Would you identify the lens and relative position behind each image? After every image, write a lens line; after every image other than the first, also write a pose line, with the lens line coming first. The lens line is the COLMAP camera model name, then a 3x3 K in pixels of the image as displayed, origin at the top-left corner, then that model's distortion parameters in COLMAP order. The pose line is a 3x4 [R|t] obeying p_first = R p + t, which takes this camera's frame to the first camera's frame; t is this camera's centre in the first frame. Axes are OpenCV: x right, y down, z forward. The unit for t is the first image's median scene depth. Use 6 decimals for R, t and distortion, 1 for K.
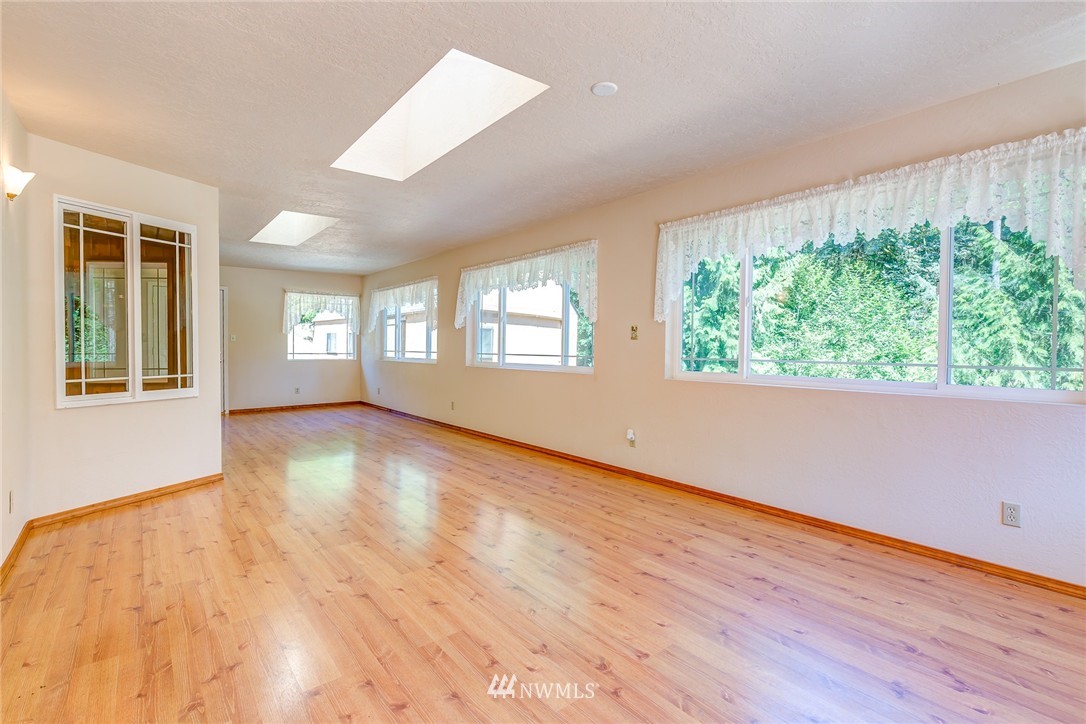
lens RADIAL K [[500.3, 0, 519.9], [0, 500.3, 358.2], [0, 0, 1]] dist [0.007226, -0.000638]
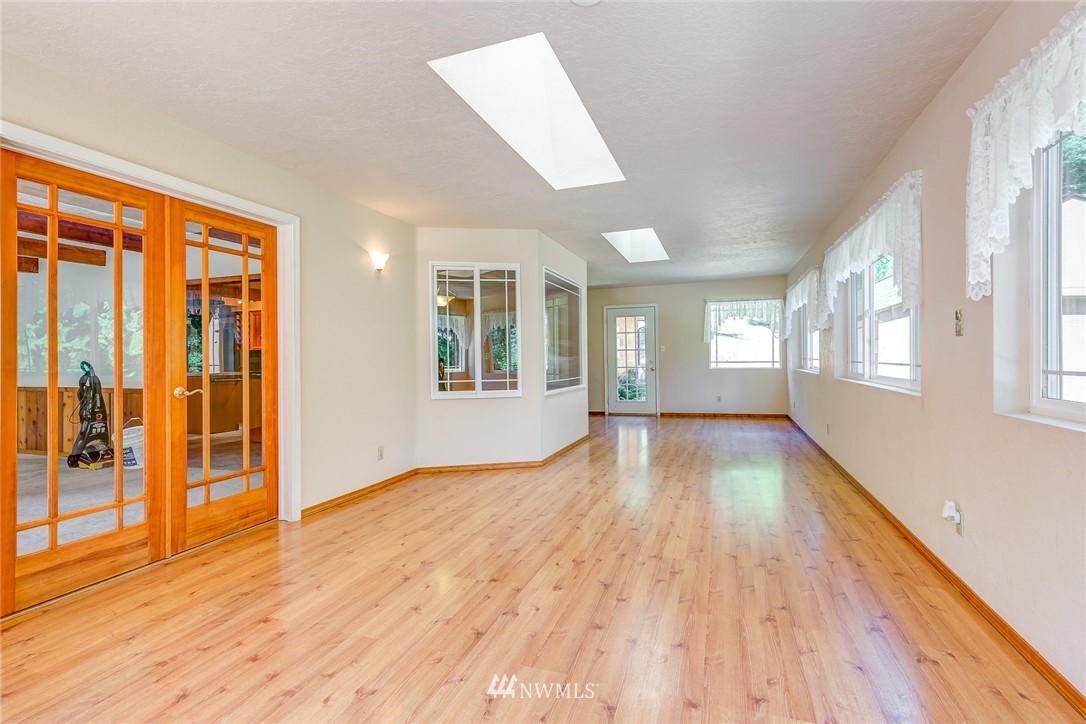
lens RADIAL K [[500.3, 0, 547.6], [0, 500.3, 357.2], [0, 0, 1]] dist [0.007226, -0.000638]
pose [[0.564179, -0.010864, -0.825581, 0.524460], [-0.003474, 0.999873, -0.015532, -0.006001], [0.825645, 0.011631, 0.564070, 0.402781]]
